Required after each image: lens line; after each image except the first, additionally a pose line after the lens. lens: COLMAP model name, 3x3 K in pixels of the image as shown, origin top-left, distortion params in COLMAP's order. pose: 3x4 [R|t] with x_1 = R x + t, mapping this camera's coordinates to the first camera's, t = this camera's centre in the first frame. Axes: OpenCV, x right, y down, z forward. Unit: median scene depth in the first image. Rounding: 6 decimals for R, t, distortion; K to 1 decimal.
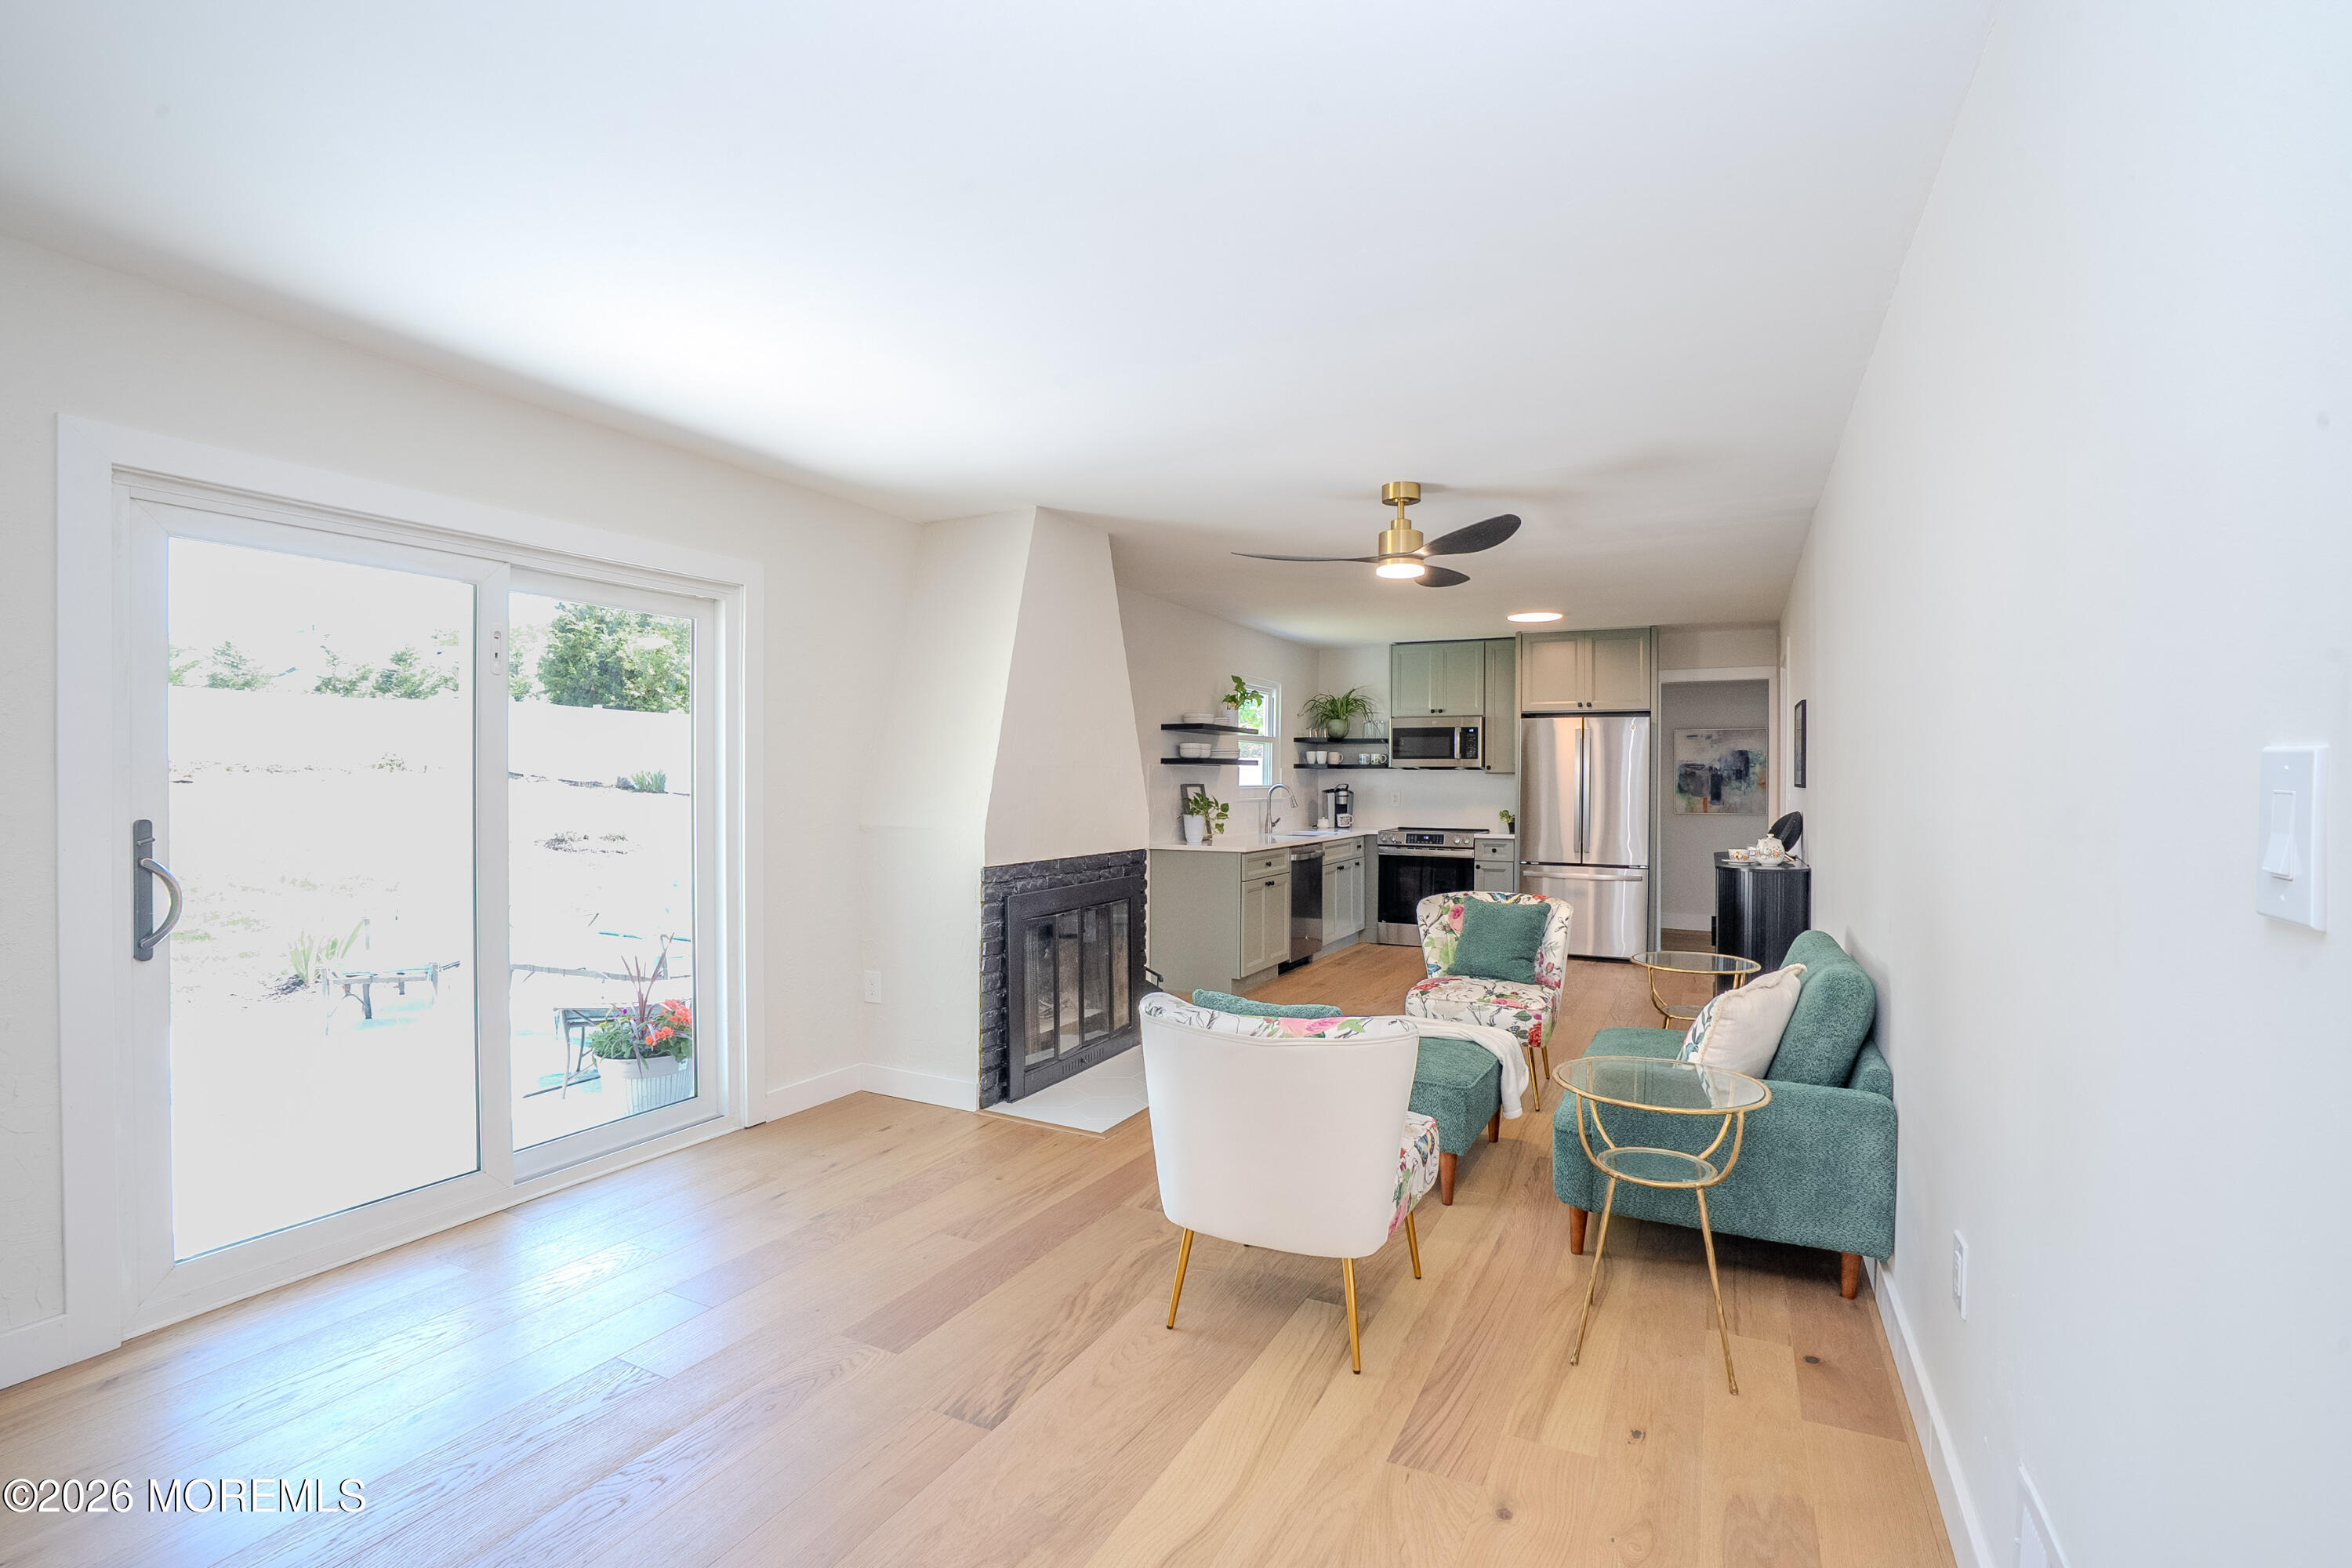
lens RADIAL K [[1080.9, 0, 1185.1], [0, 1080.9, 785.7], [0, 0, 1]] dist [-0.054754, 0.003155]
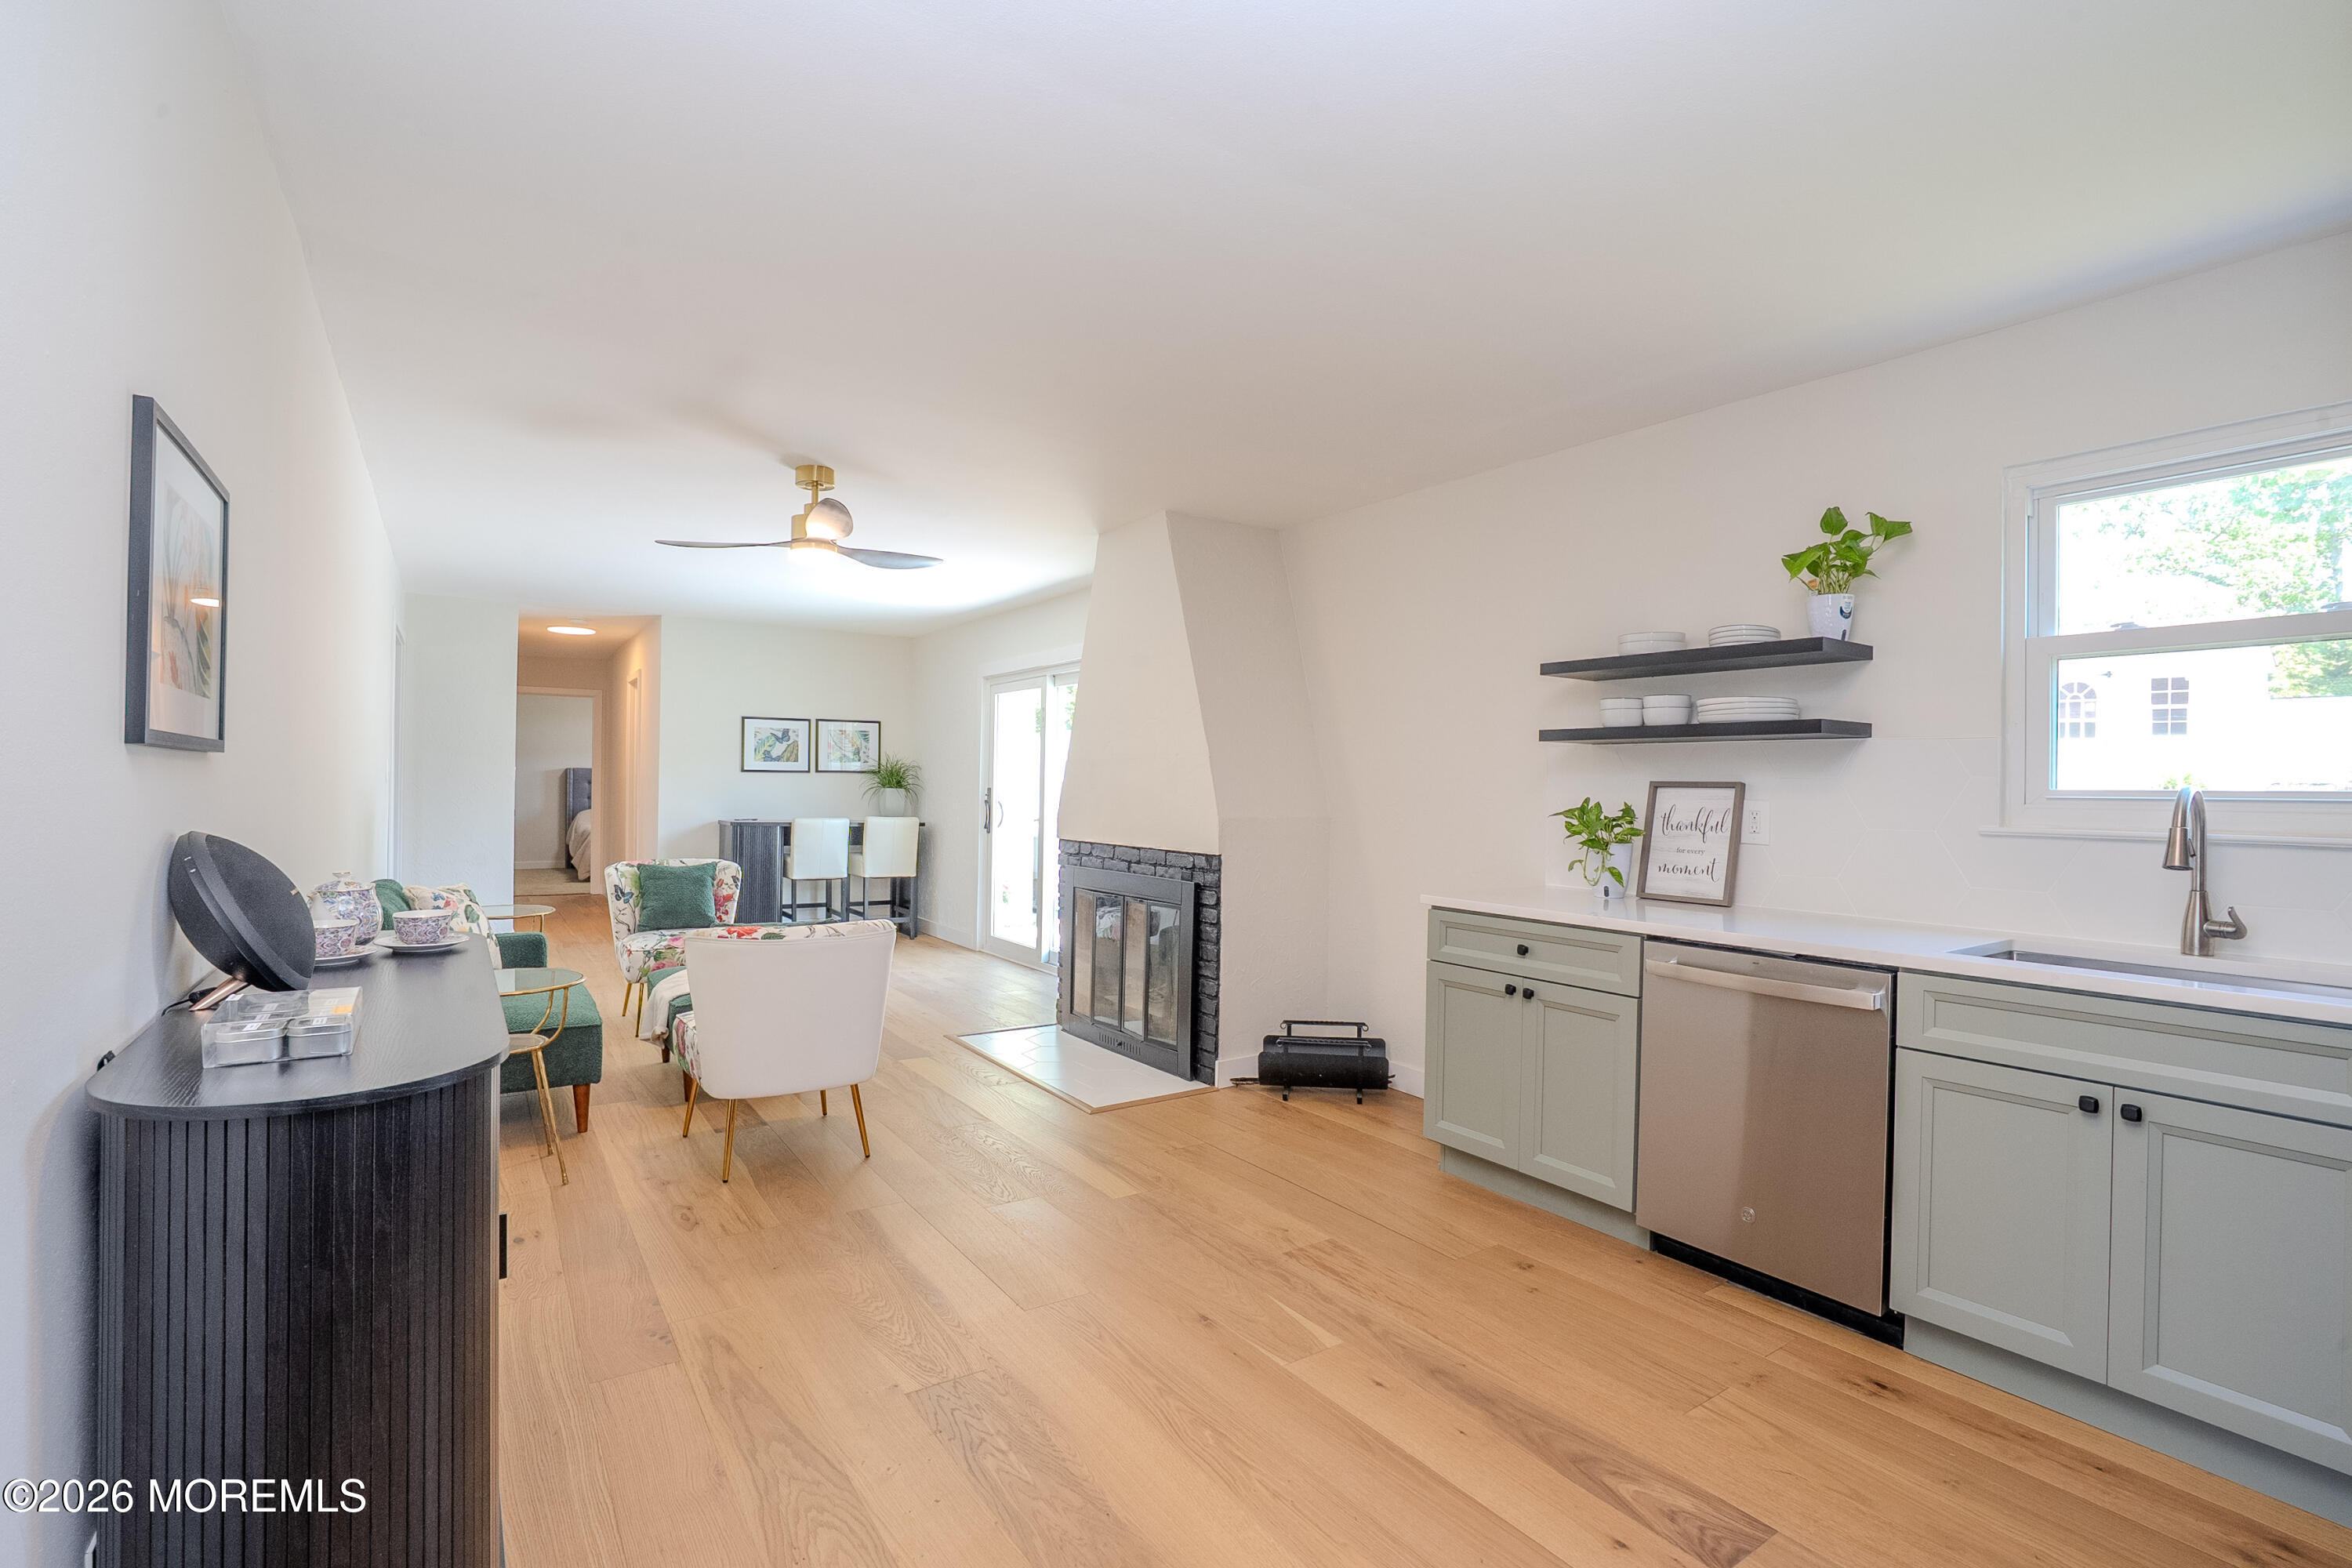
lens RADIAL K [[1080.9, 0, 1177.5], [0, 1080.9, 783.1], [0, 0, 1]] dist [-0.054754, 0.003155]
pose [[-0.493882, -0.013278, -0.869428, 0.433603], [-0.021665, 0.999761, -0.002962, 0.004342], [0.869259, 0.017373, -0.494051, 0.865287]]
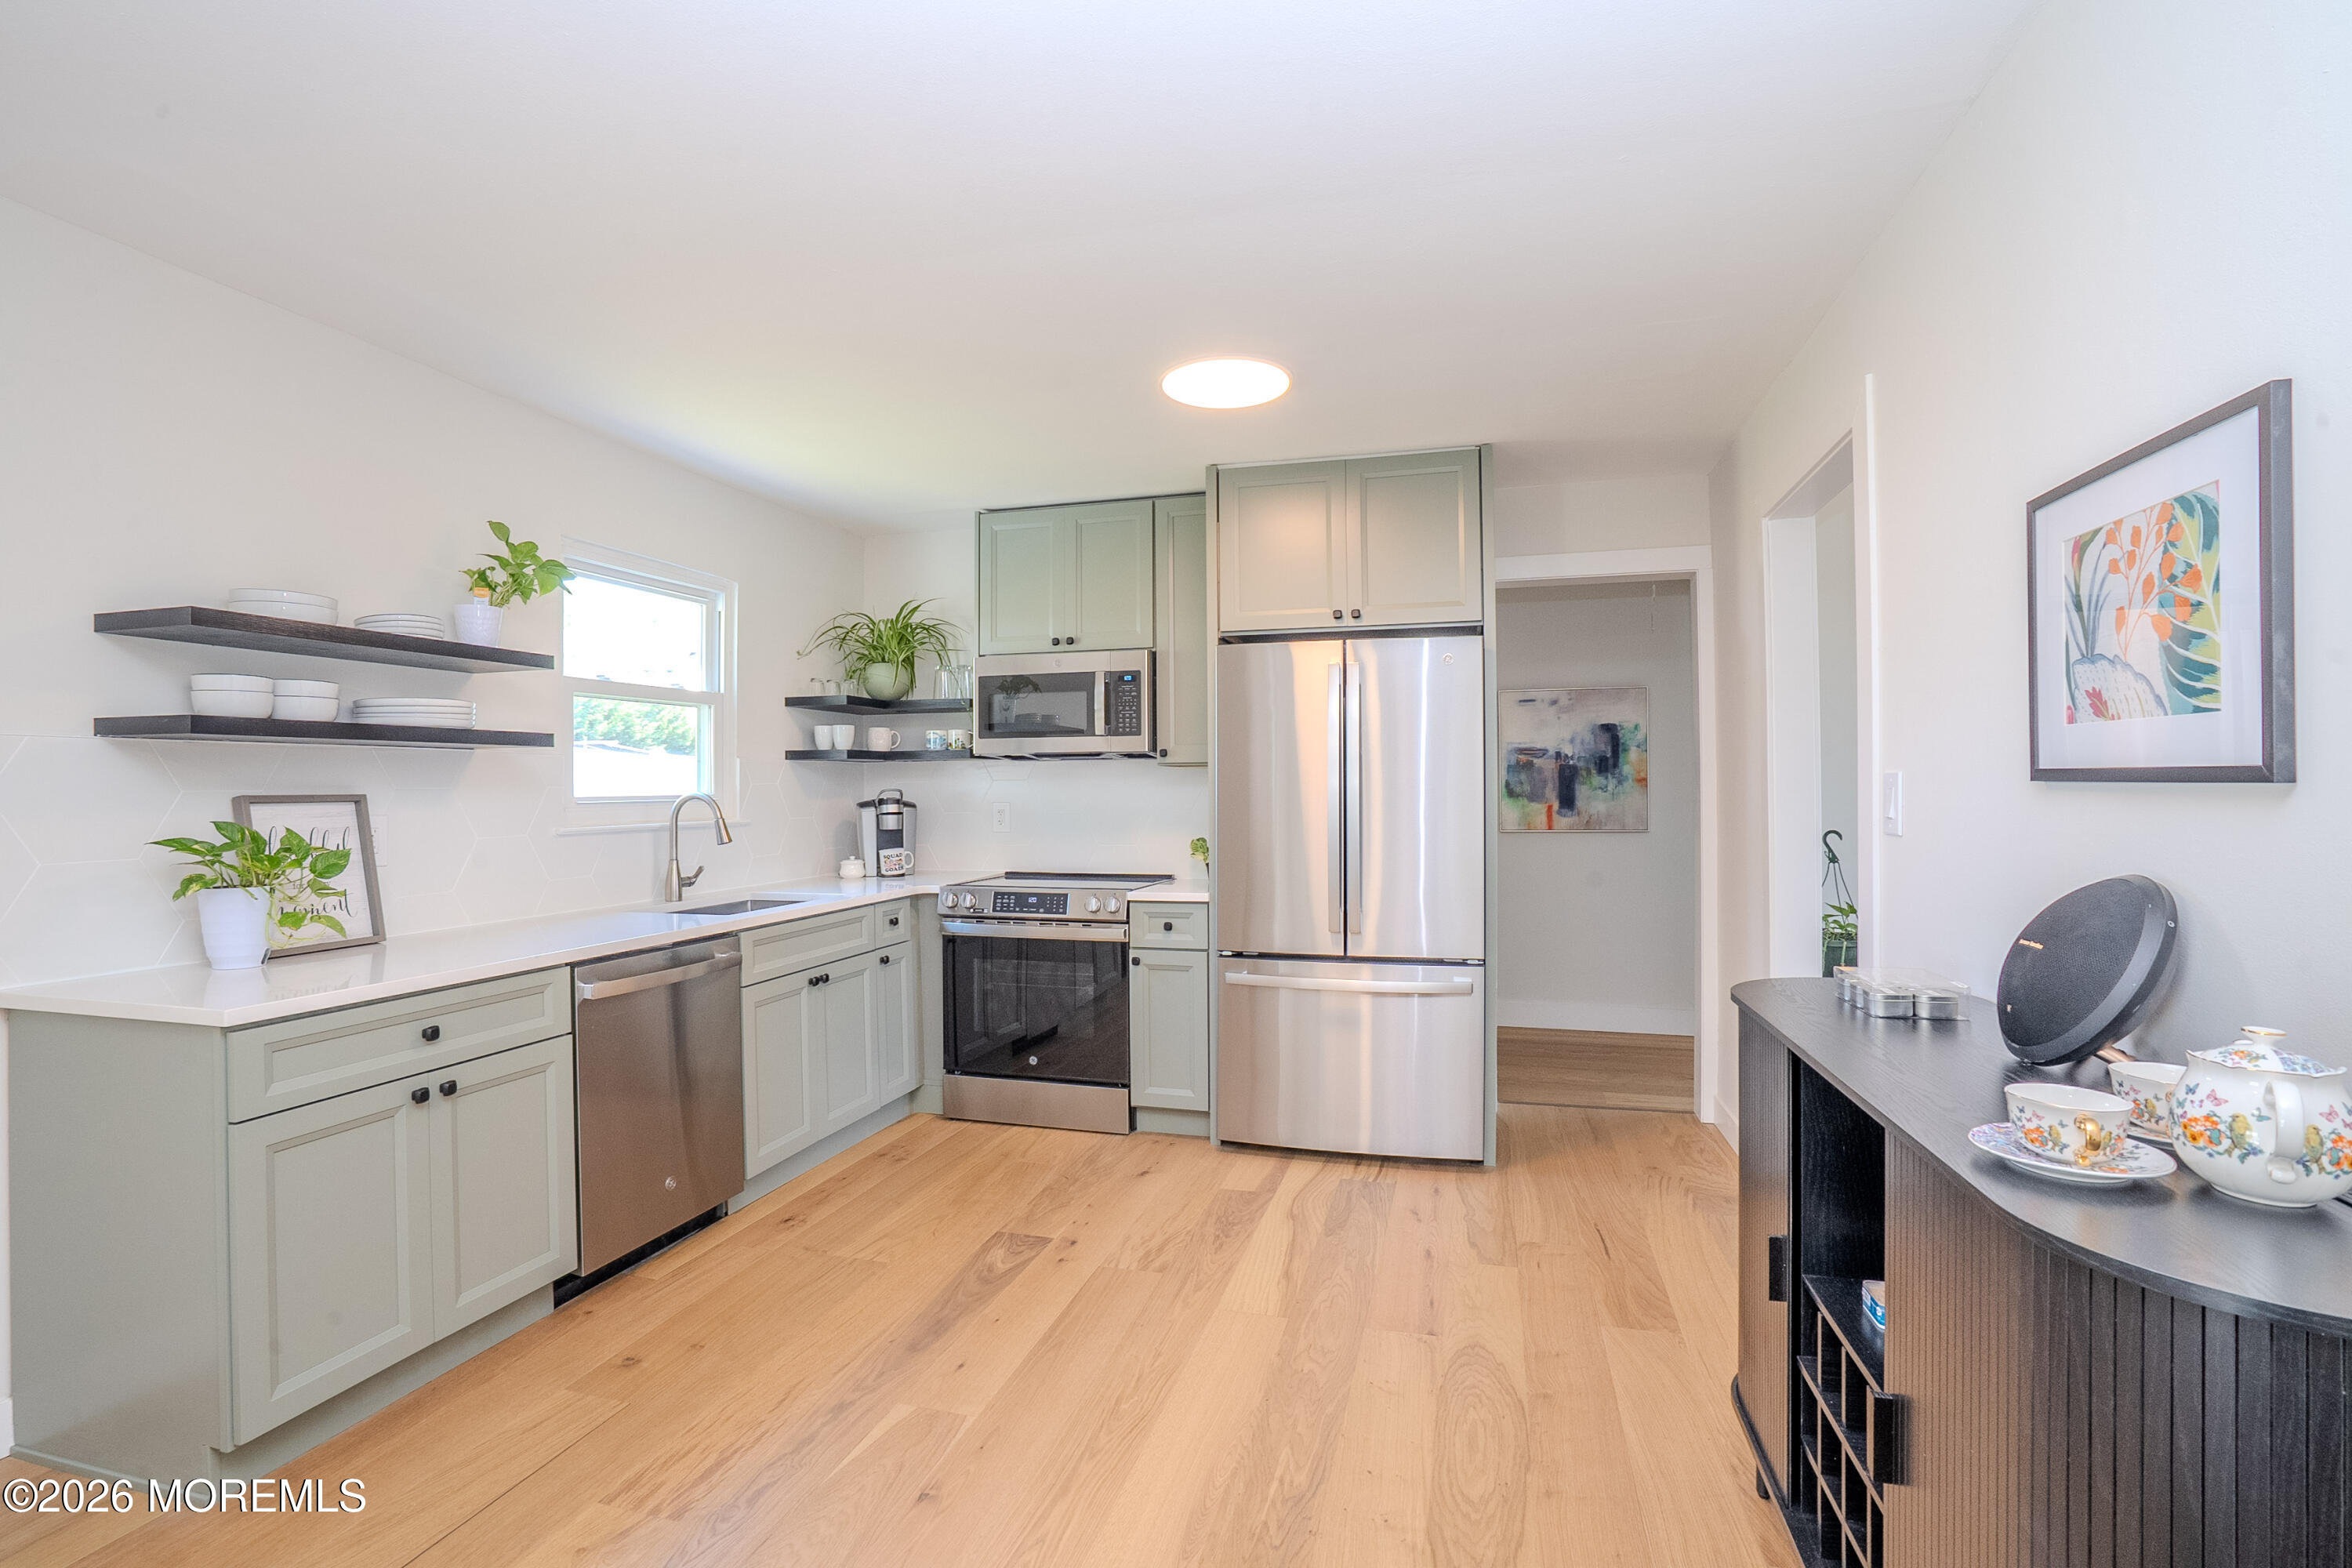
lens RADIAL K [[1080.9, 0, 1172.8], [0, 1080.9, 772.5], [0, 0, 1]] dist [-0.054754, 0.003155]
pose [[0.982141, -0.010307, 0.187866, 0.190390], [0.013654, 0.999770, -0.016528, 0.000437], [-0.187653, 0.018798, 0.982056, 0.504769]]
